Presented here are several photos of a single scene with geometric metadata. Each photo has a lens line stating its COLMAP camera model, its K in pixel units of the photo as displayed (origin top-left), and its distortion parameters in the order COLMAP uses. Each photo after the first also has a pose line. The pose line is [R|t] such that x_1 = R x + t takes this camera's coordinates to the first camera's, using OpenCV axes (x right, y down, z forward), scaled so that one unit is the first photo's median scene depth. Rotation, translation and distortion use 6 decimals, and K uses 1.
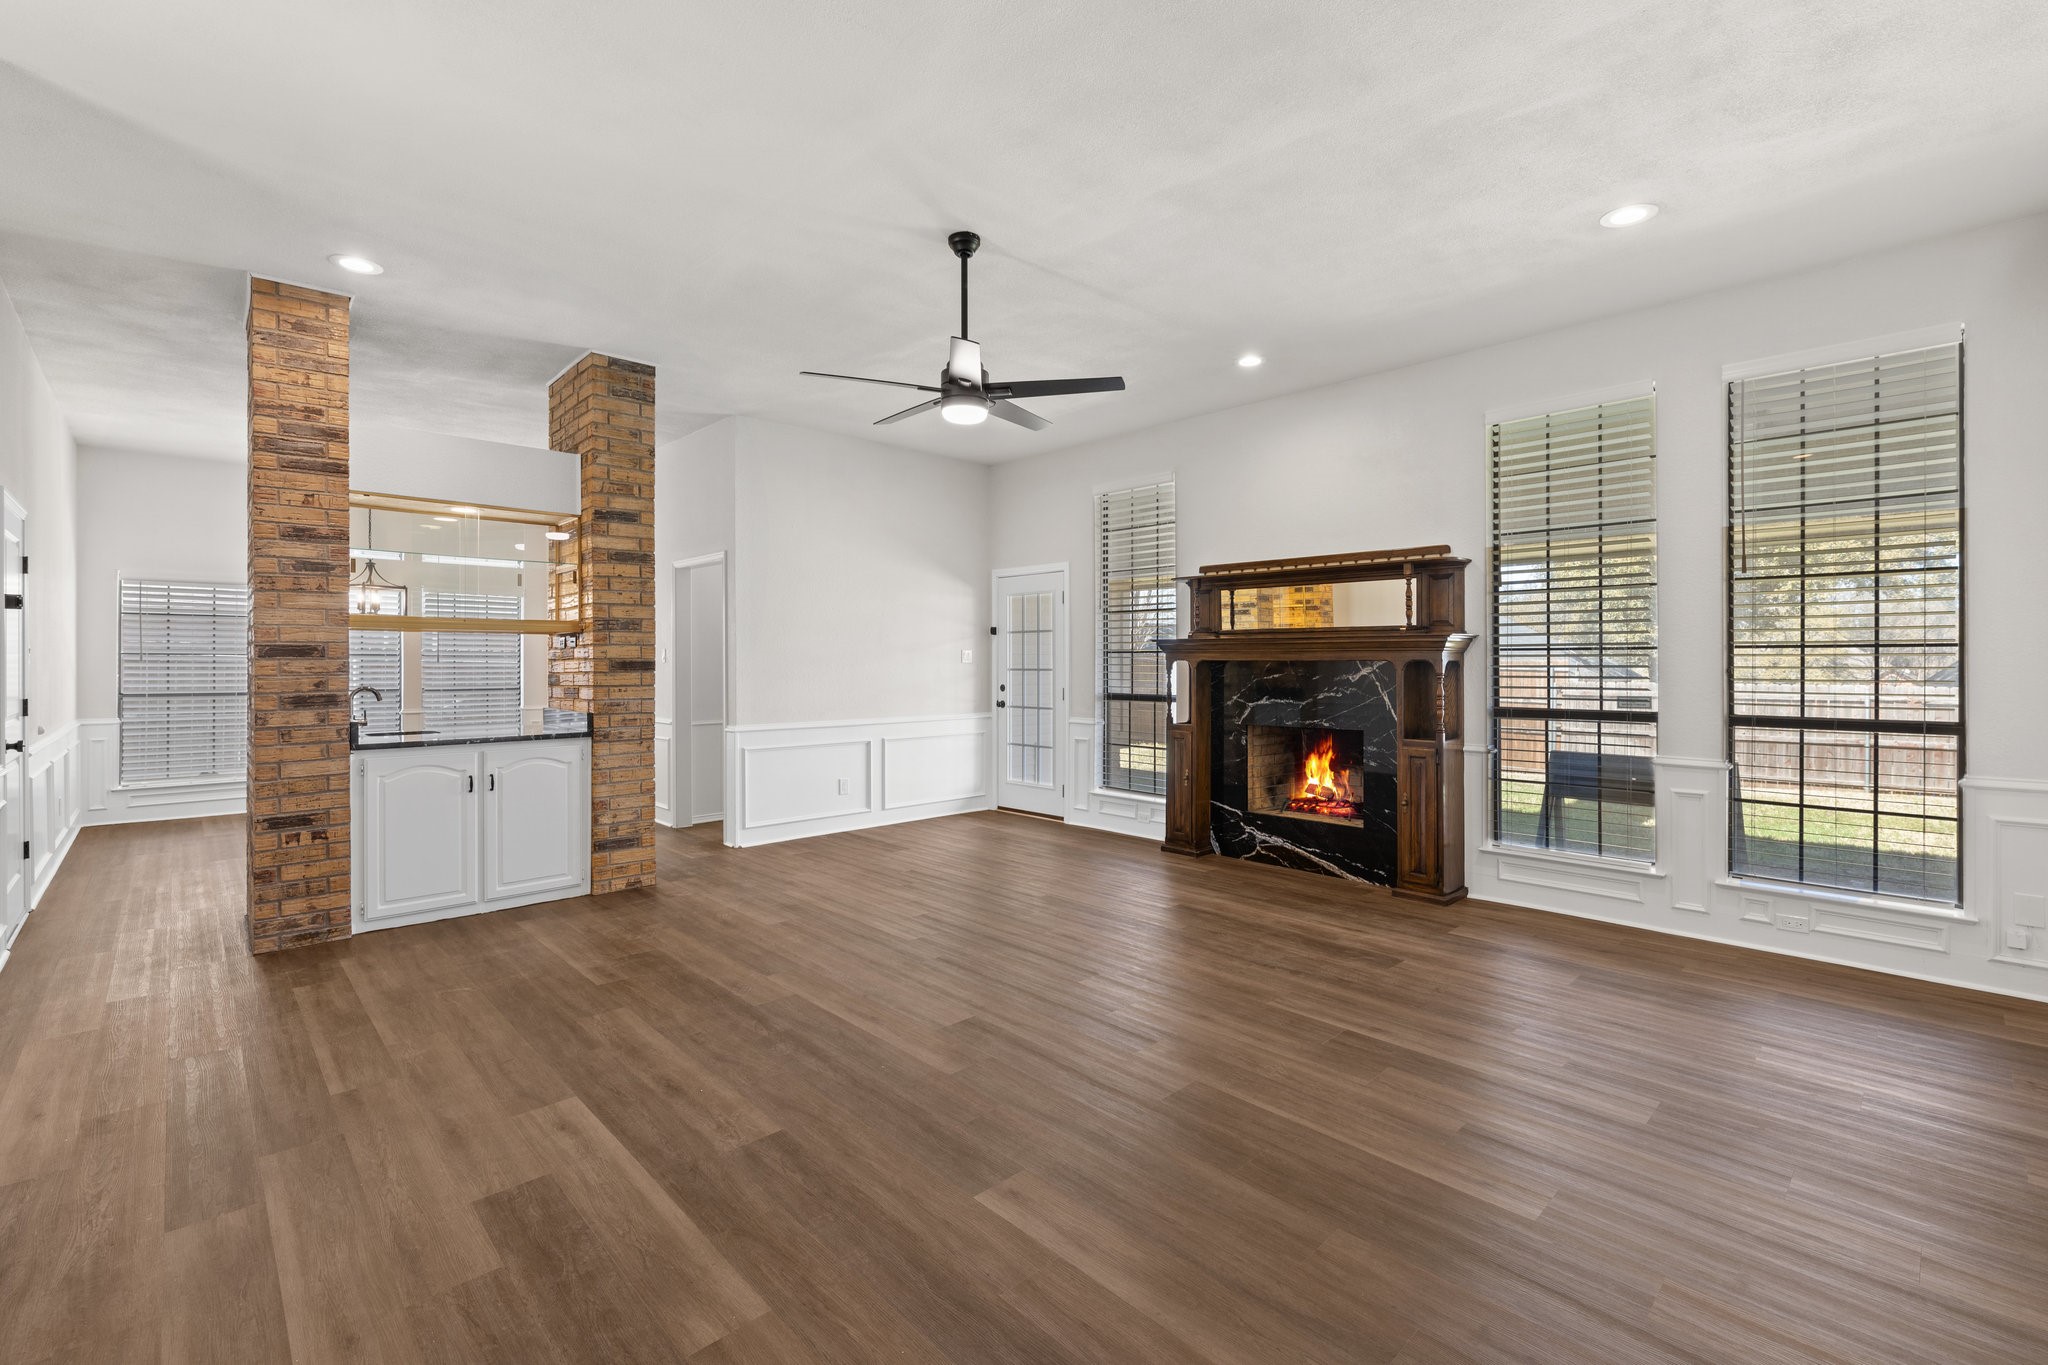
lens RADIAL K [[887.2, 0, 1033.1], [0, 887.2, 660.5], [0, 0, 1]] dist [0.000404, -0.000228]
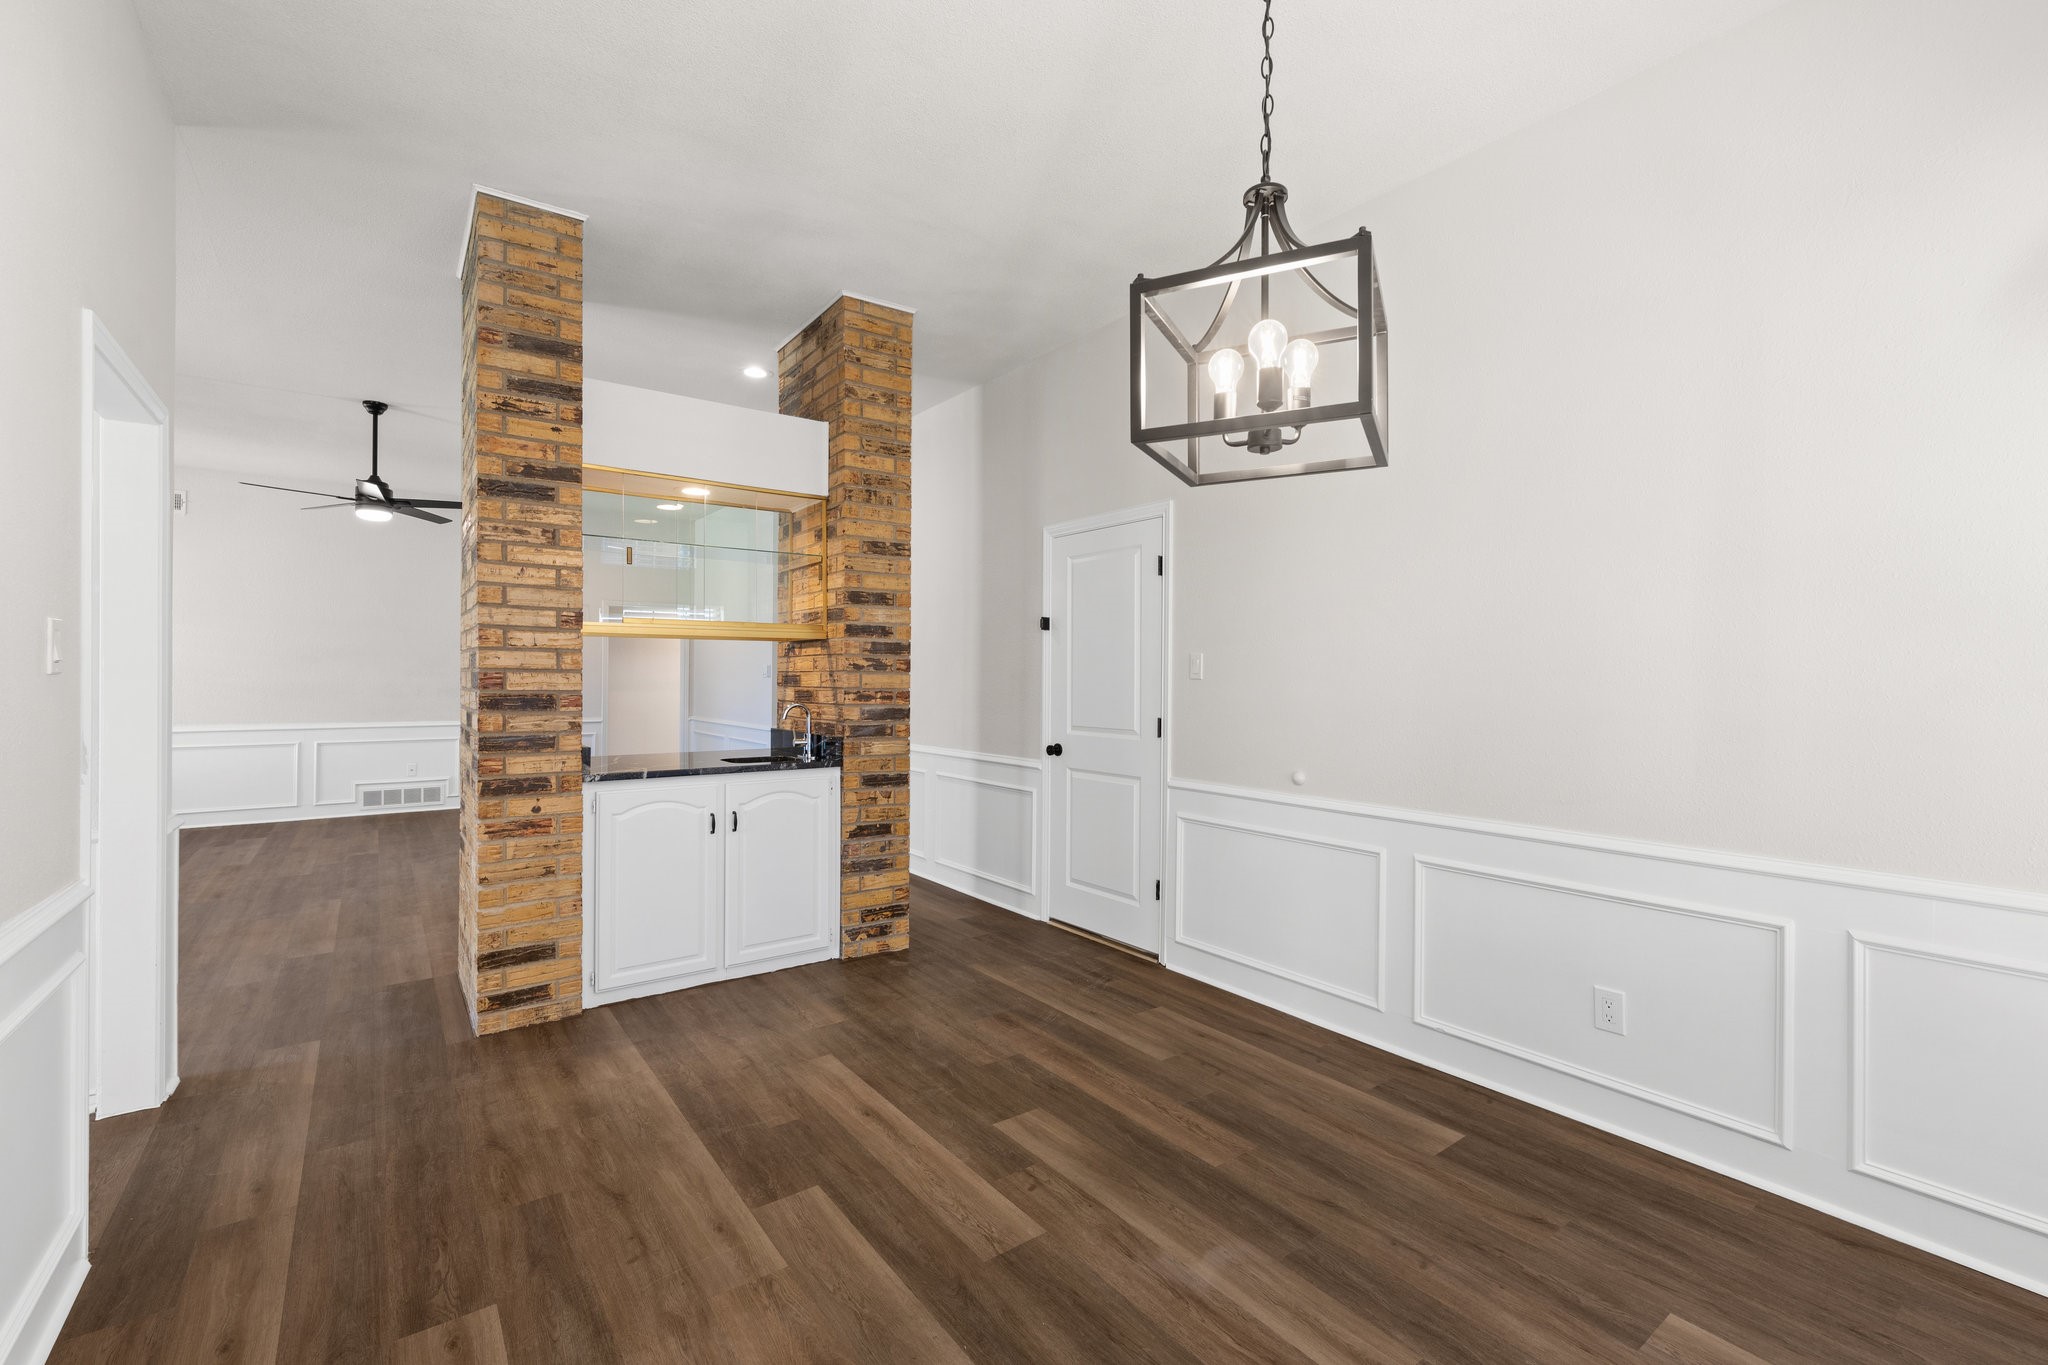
lens RADIAL K [[876.3, 0, 1033.9], [0, 876.3, 670.9], [0, 0, 1]] dist [-0.000078, -0.000210]
pose [[-0.992203, -0.002396, 0.124613, -1.111533], [-0.003175, 0.999977, -0.006056, 0.002241], [-0.124596, -0.006404, -0.992187, 1.859317]]
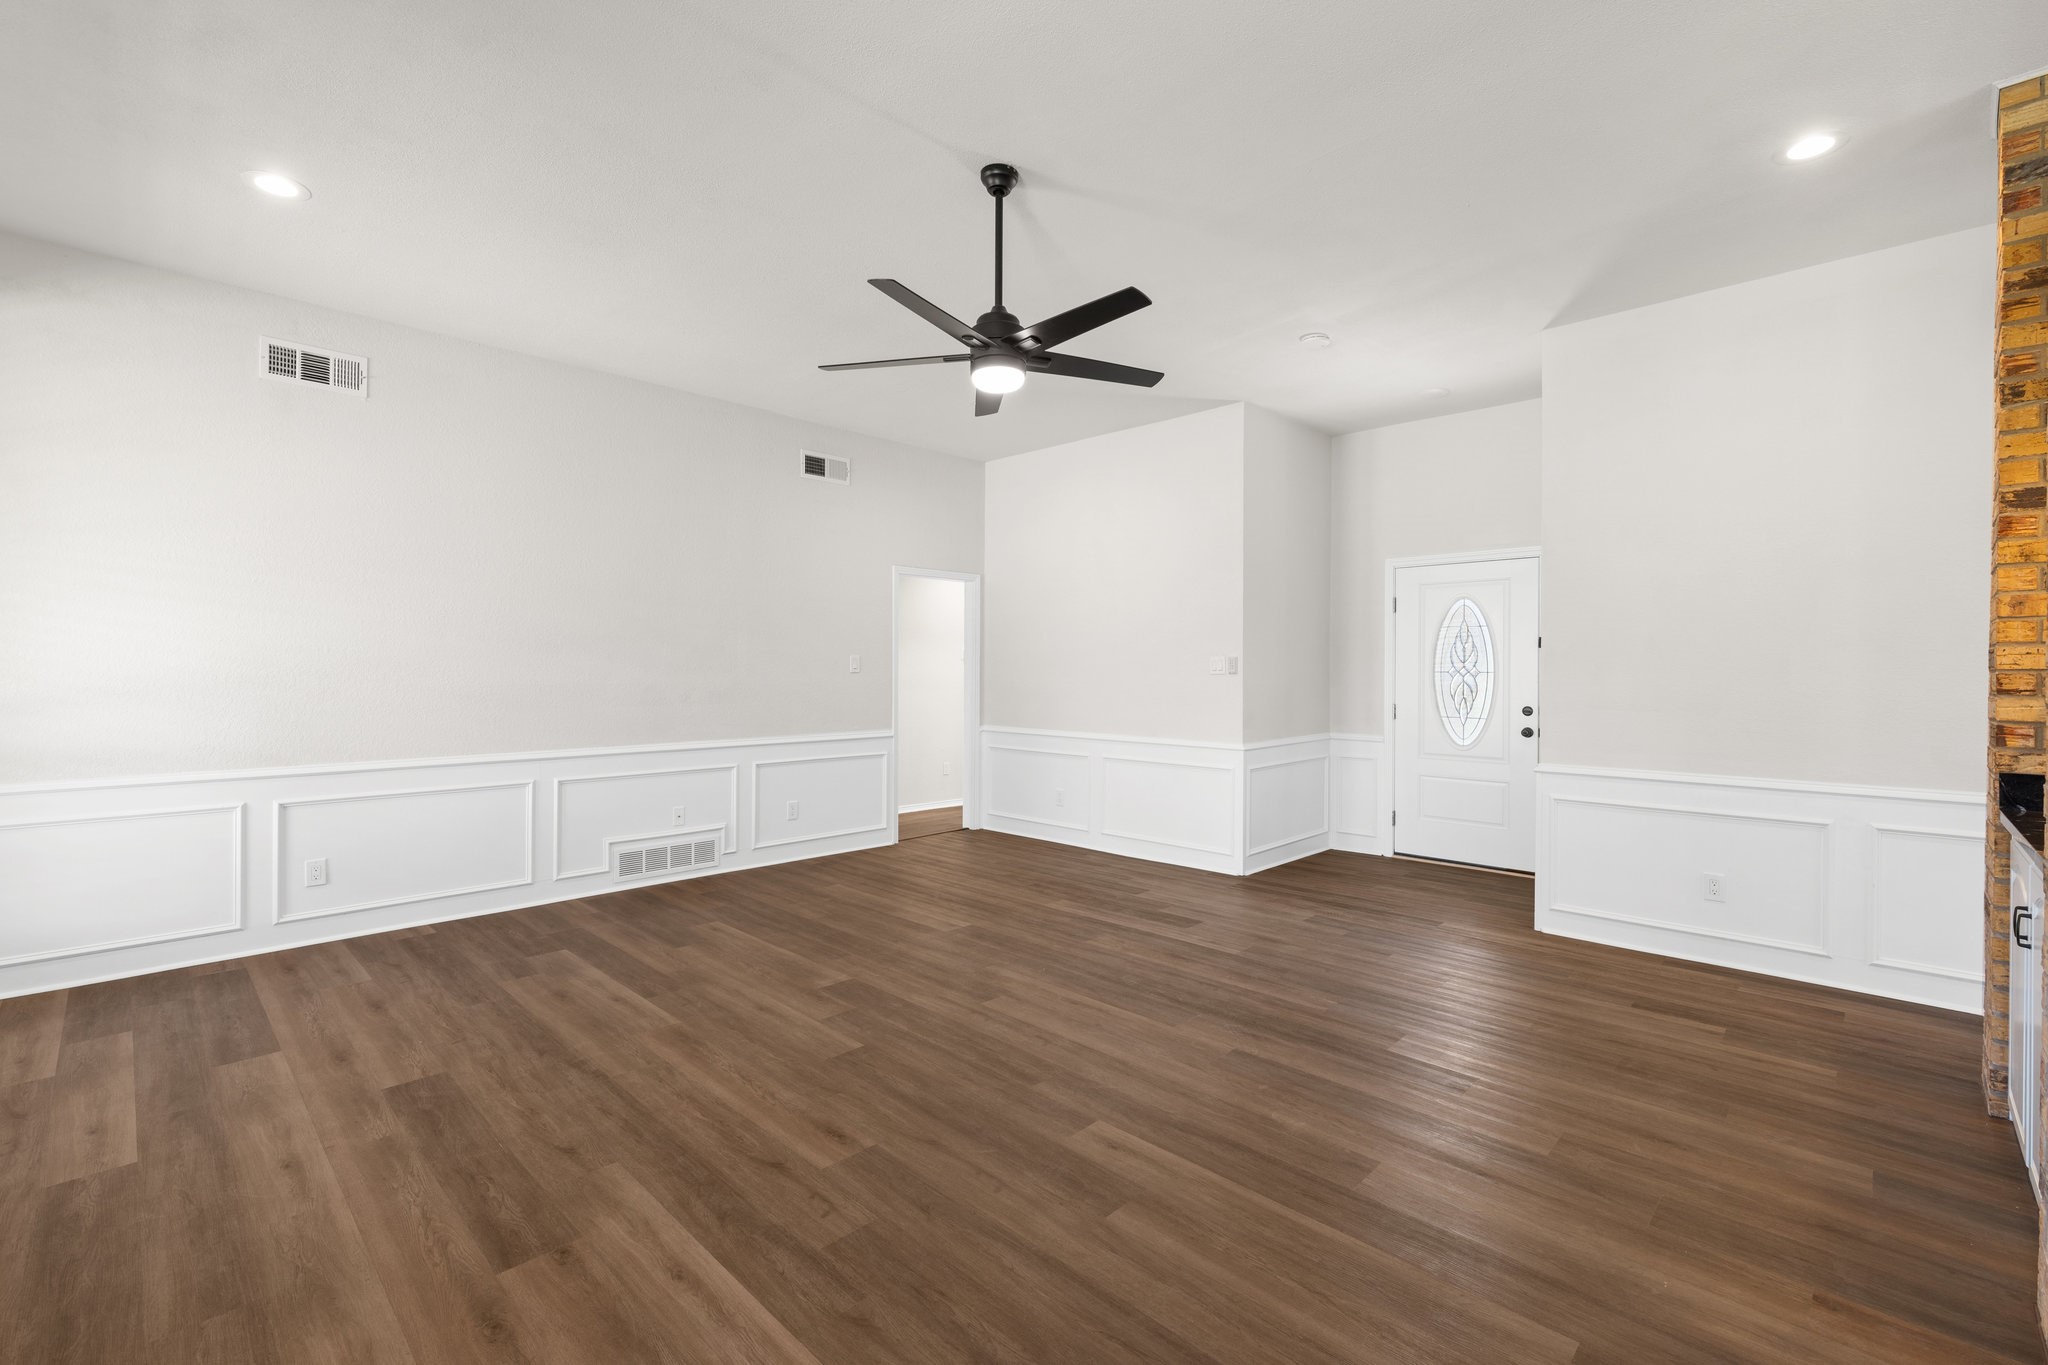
lens RADIAL K [[877.7, 0, 1028.3], [0, 877.7, 681.2], [0, 0, 1]] dist [-0.000740, 0.000003]
pose [[-0.999473, -0.002299, -0.032370, -0.061697], [-0.002709, 0.999917, 0.012632, 0.000680], [0.032338, 0.012713, -0.999396, 1.429557]]
